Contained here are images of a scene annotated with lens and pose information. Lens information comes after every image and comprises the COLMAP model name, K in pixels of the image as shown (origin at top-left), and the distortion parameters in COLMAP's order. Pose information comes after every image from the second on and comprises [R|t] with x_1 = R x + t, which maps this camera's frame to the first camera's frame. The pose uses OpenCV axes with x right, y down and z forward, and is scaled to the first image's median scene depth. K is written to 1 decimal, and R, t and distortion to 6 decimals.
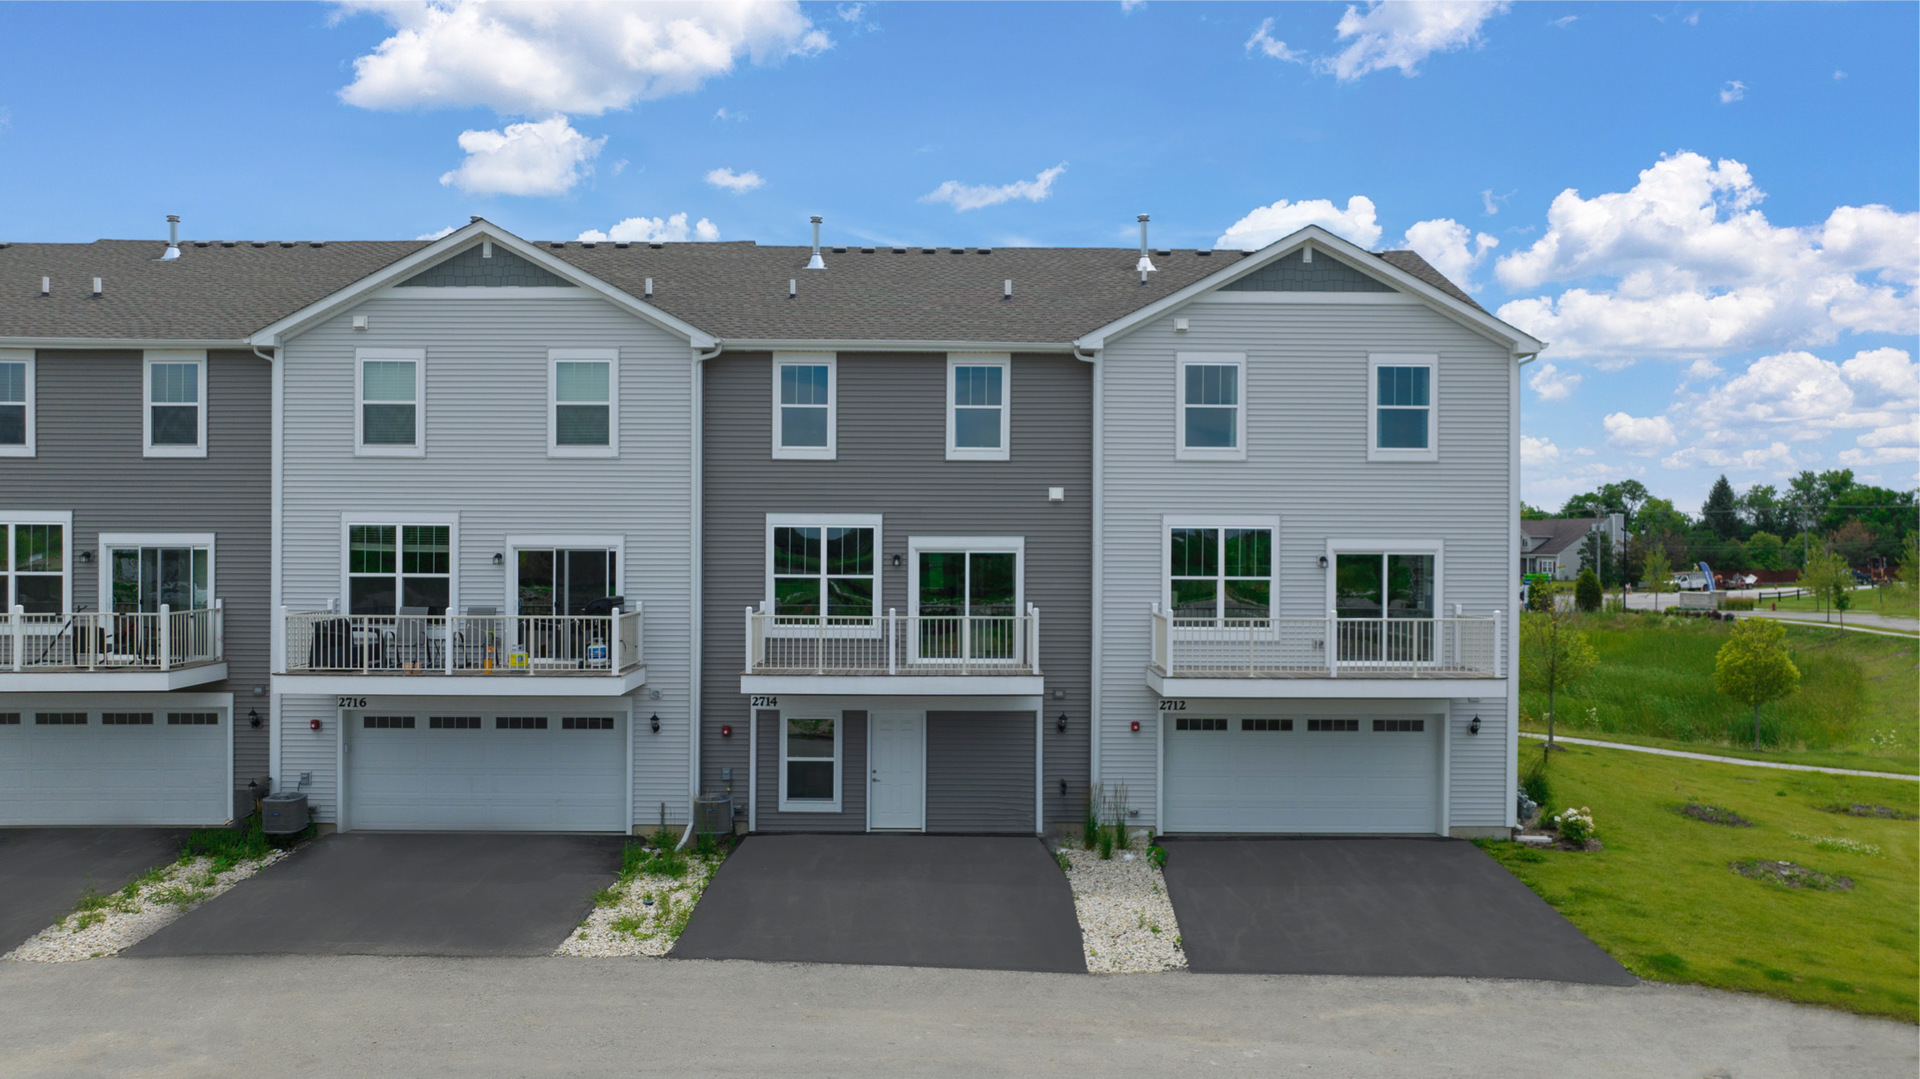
lens RADIAL K [[1360.2, 0, 967.9], [0, 1360.2, 540.8], [0, 0, 1]] dist [-0.009026, -0.000042]
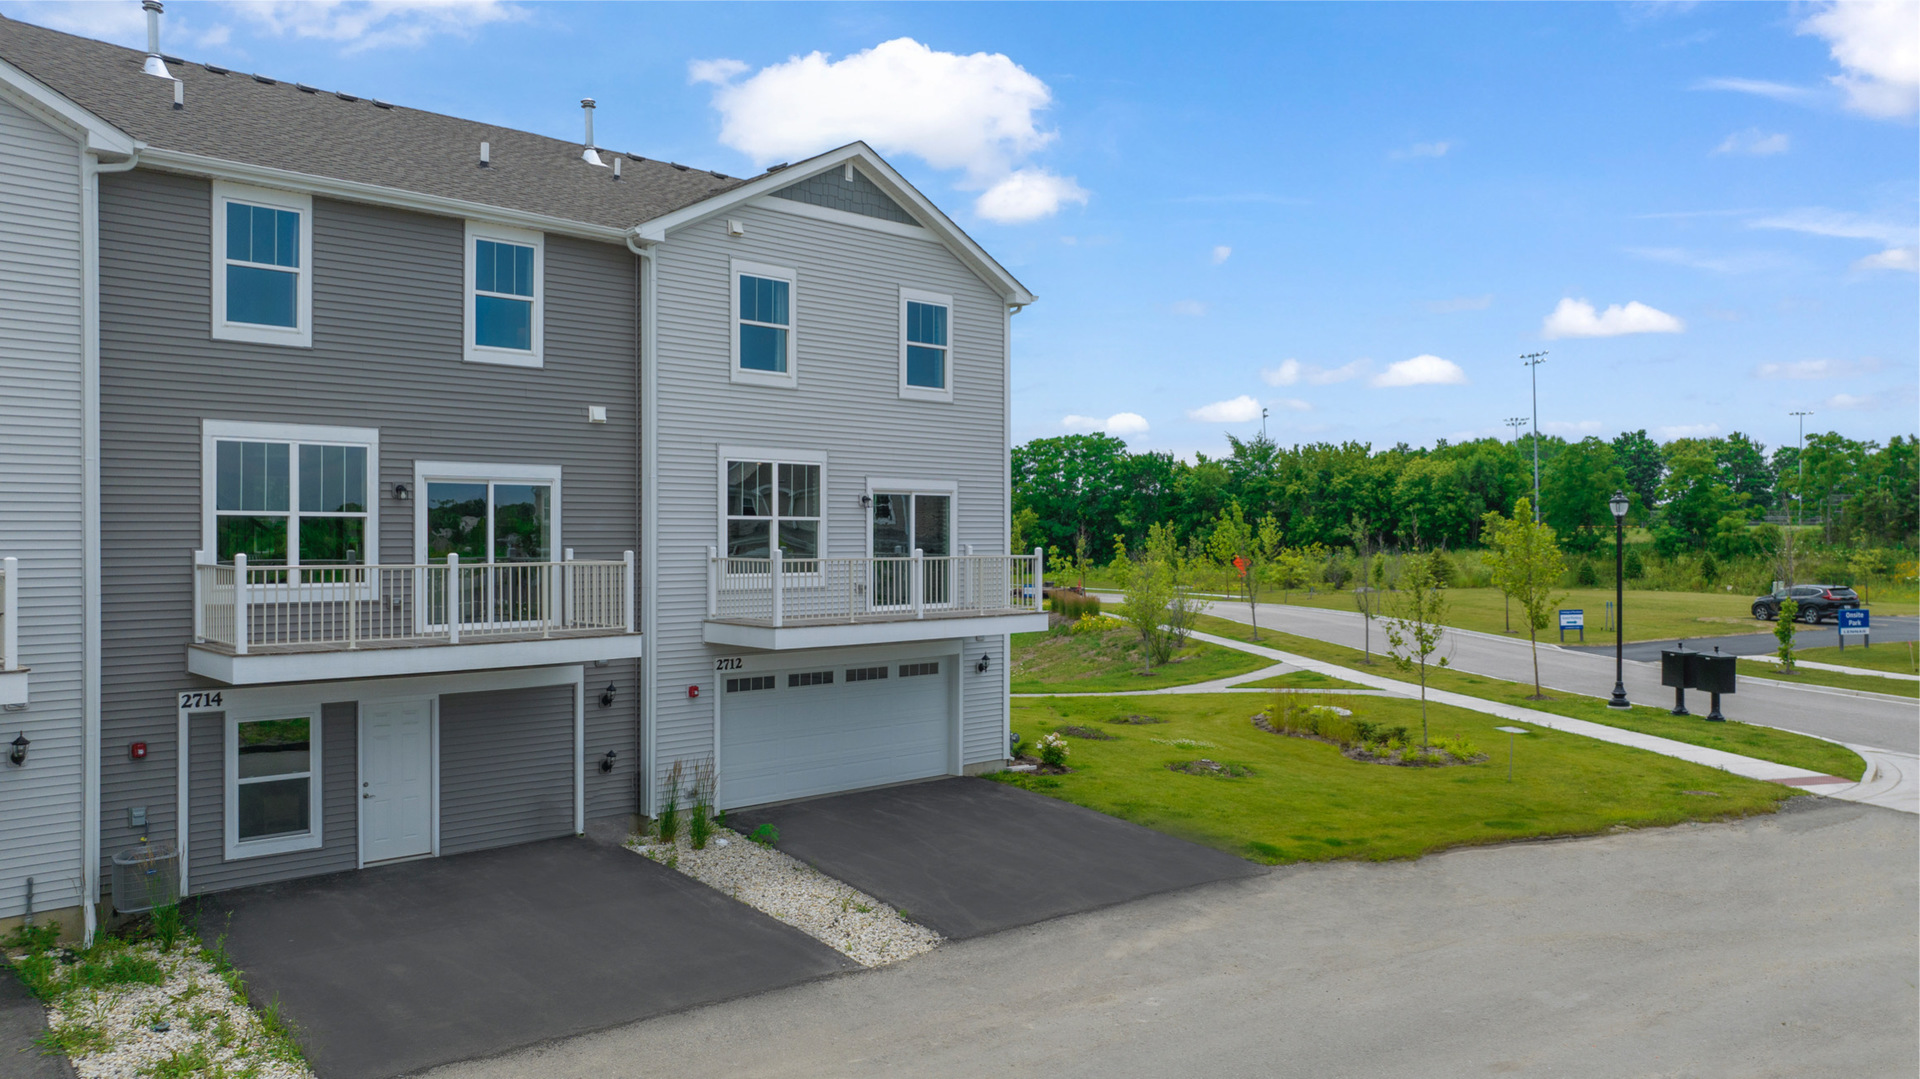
lens RADIAL K [[1360.2, 0, 967.9], [0, 1360.2, 540.8], [0, 0, 1]] dist [-0.009026, -0.000042]
pose [[0.736116, -0.007139, 0.676818, -0.324529], [-0.000415, 0.999939, 0.010999, 0.032308], [-0.676855, -0.008377, 0.736068, 0.255273]]
